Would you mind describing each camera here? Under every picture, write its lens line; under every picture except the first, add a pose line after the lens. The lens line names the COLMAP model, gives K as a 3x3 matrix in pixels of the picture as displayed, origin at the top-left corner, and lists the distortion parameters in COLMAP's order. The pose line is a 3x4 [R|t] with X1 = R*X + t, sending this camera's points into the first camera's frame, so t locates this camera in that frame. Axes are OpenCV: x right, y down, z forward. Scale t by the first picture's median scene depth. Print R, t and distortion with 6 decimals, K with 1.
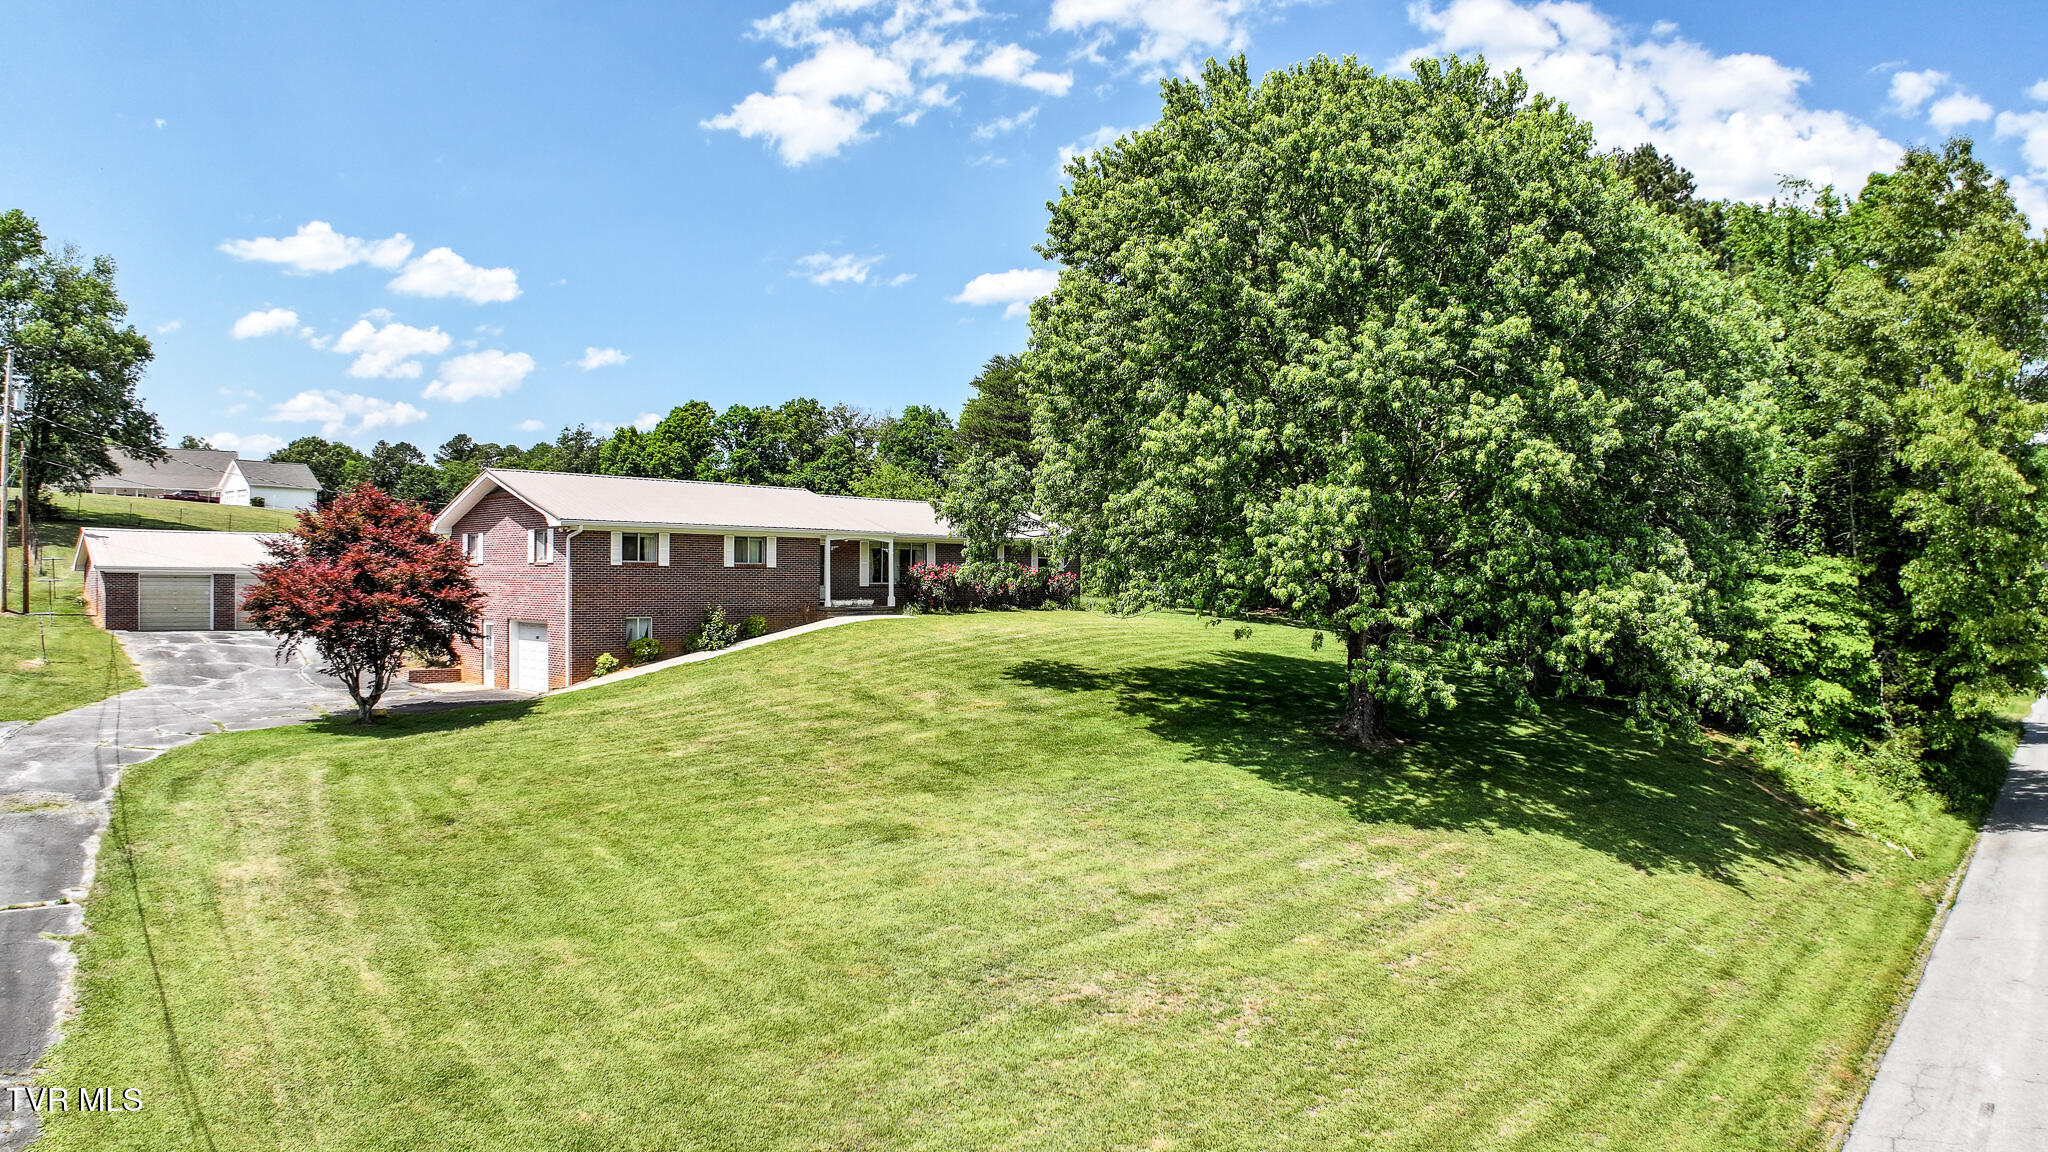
lens RADIAL K [[1266.0, 0, 1035.5], [0, 1266.0, 563.7], [0, 0, 1]] dist [-0.176635, 0.024412]
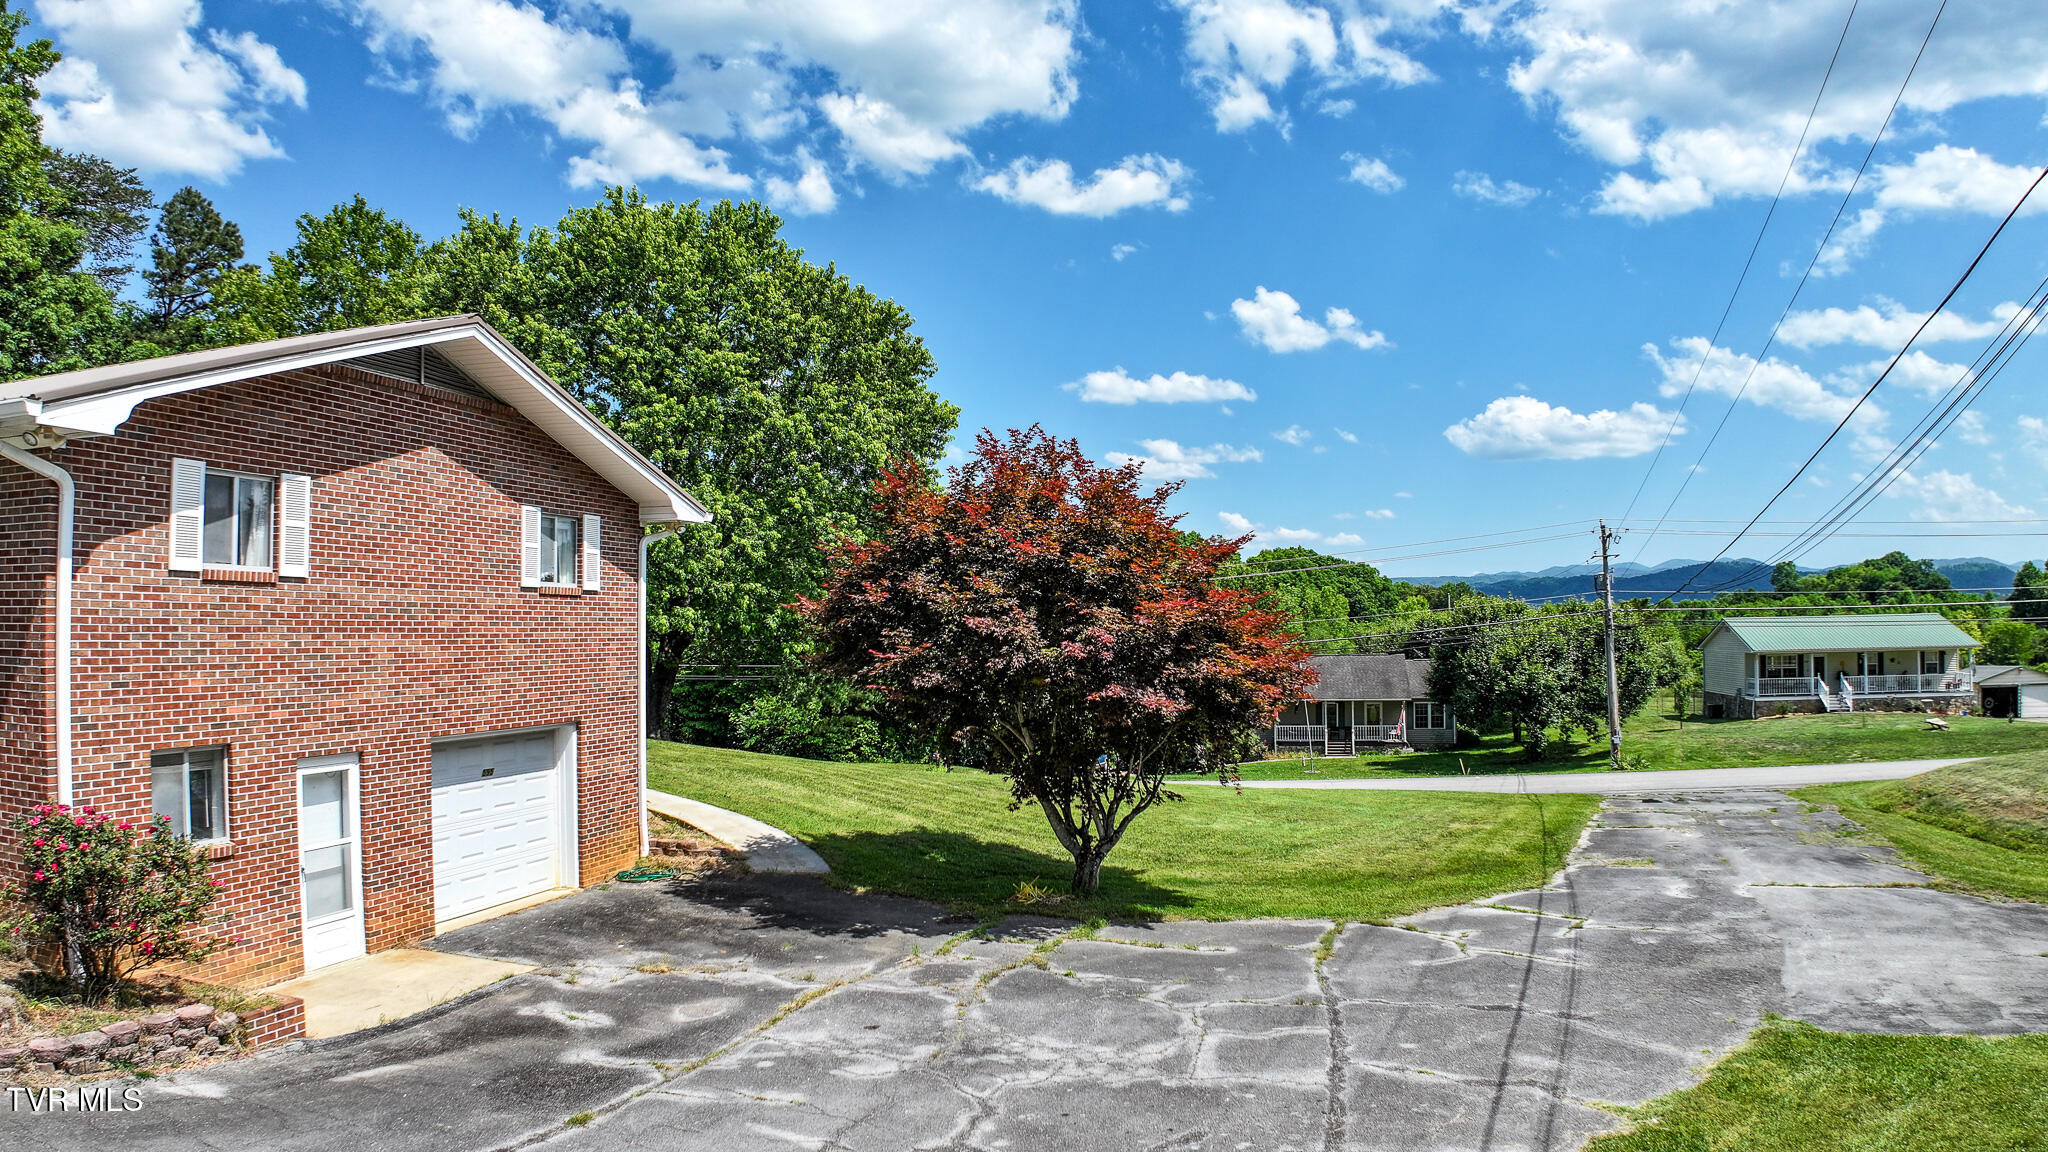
lens RADIAL K [[1266.0, 0, 1025.7], [0, 1266.0, 562.2], [0, 0, 1]] dist [-0.176635, 0.024412]
pose [[-0.453685, 0.044619, 0.890044, -0.834923], [-0.004251, 0.998626, -0.052229, 0.011641], [-0.891152, -0.027480, -0.452872, 1.020616]]
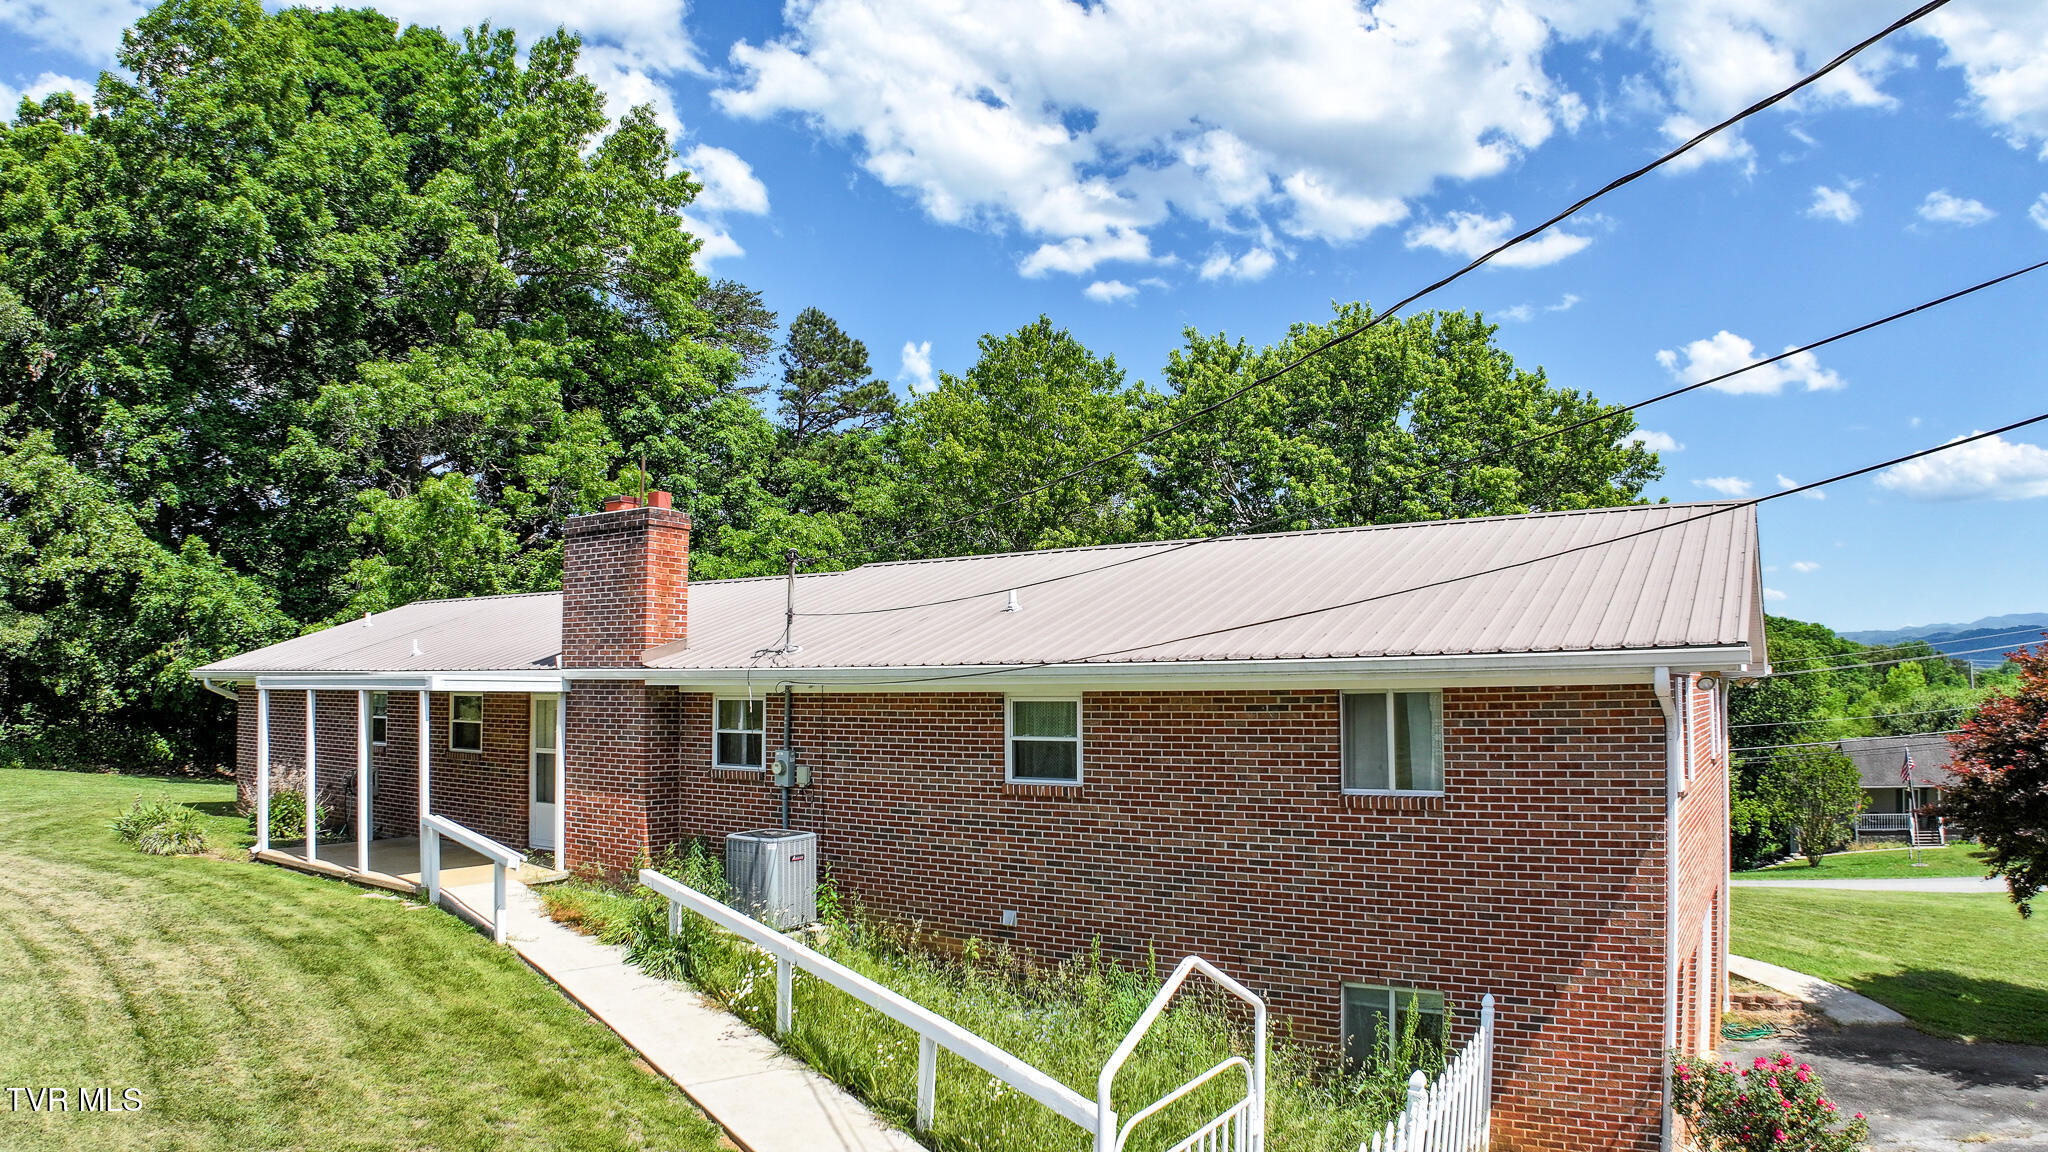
lens RADIAL K [[1266.0, 0, 1020.1], [0, 1266.0, 563.8], [0, 0, 1]] dist [-0.176635, 0.024412]
pose [[-0.163871, 0.097430, 0.981659, -0.755628], [-0.008964, 0.994923, -0.100243, -0.023388], [-0.986441, -0.025226, -0.162165, 1.271195]]
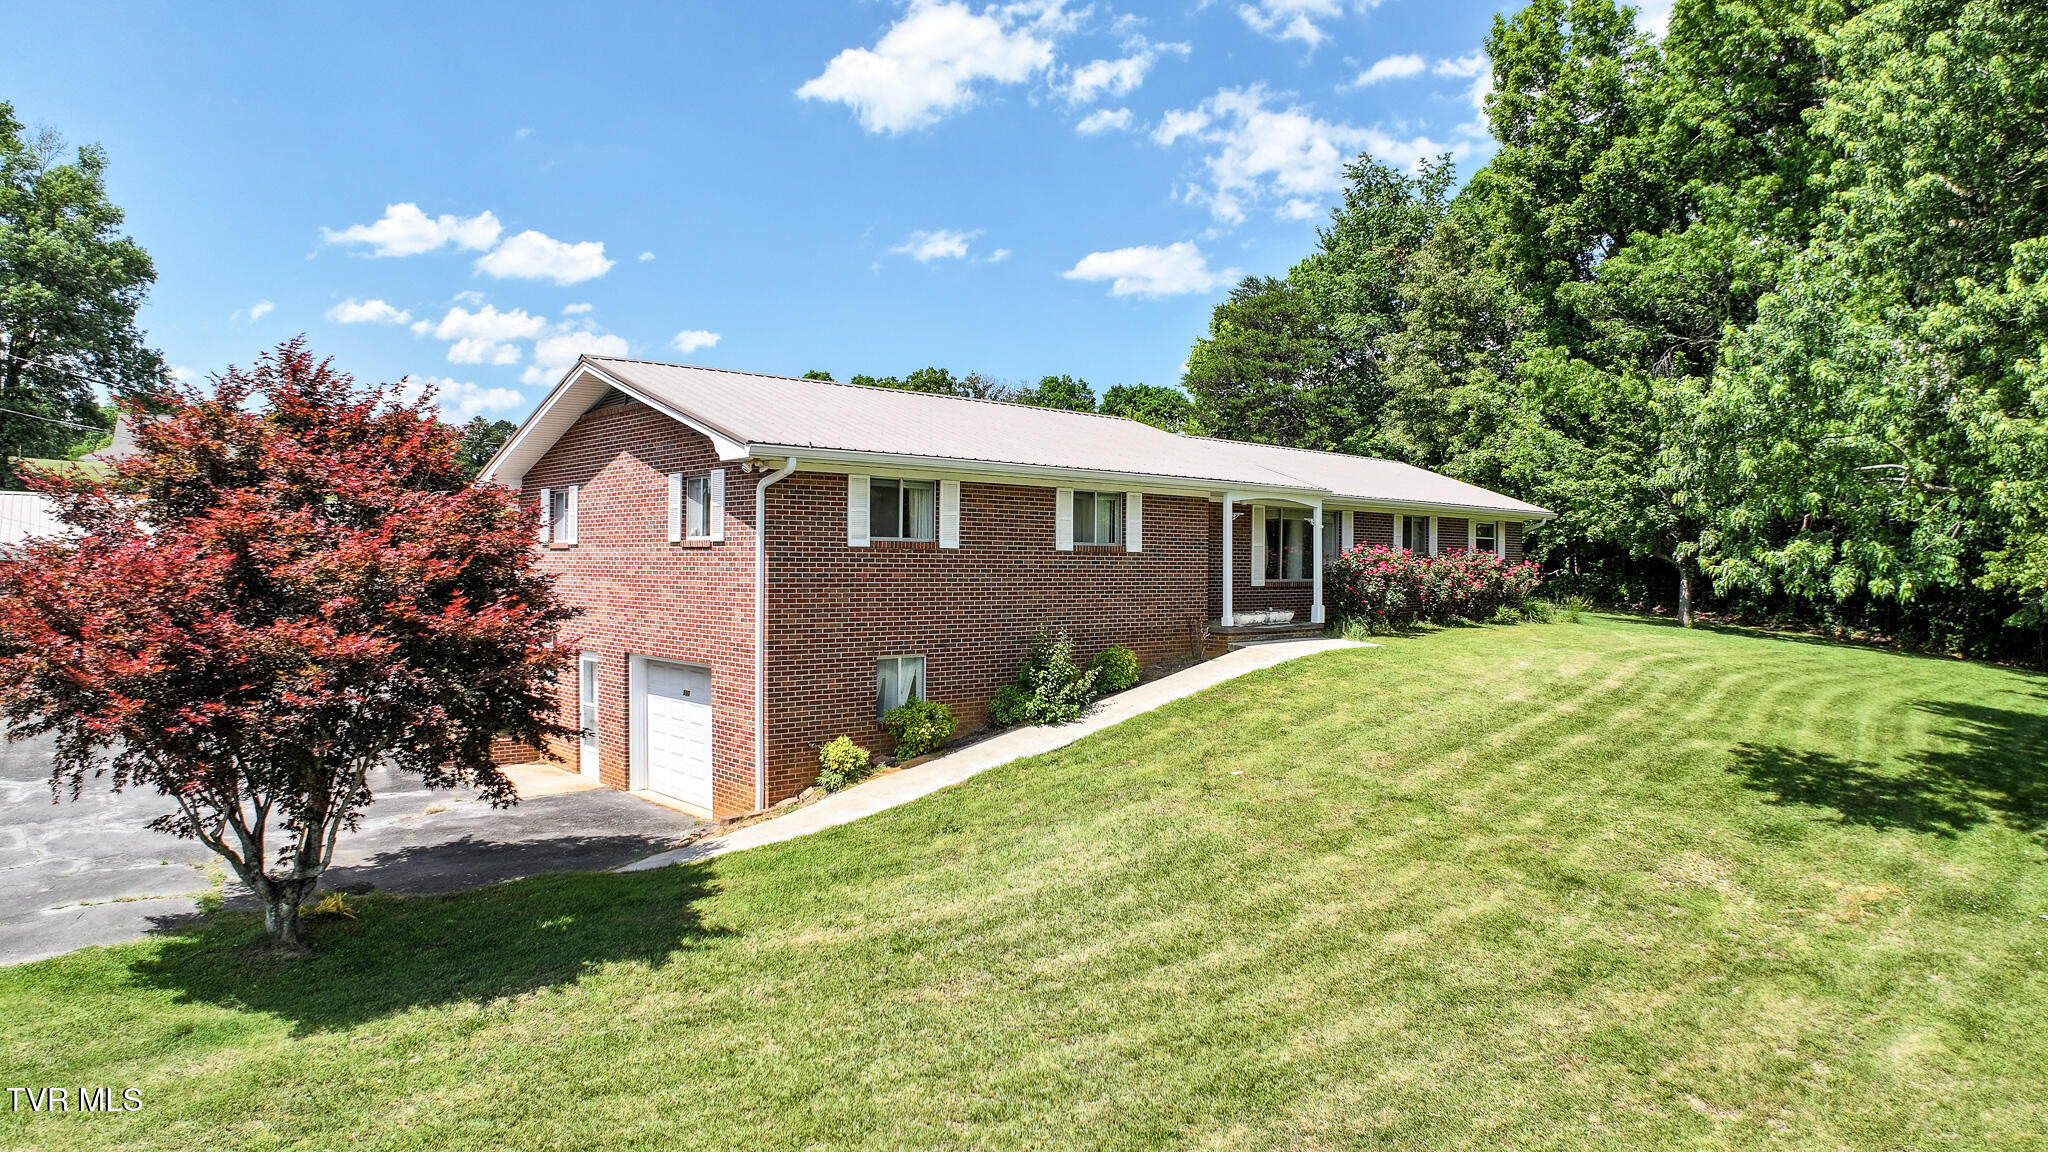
lens RADIAL K [[1266.0, 0, 1028.1], [0, 1266.0, 557.1], [0, 0, 1]] dist [-0.176635, 0.024412]
pose [[0.996580, 0.002403, -0.082601, -0.225698], [-0.001896, 0.999979, 0.006206, 0.002012], [0.082614, -0.006028, 0.996563, 0.509347]]
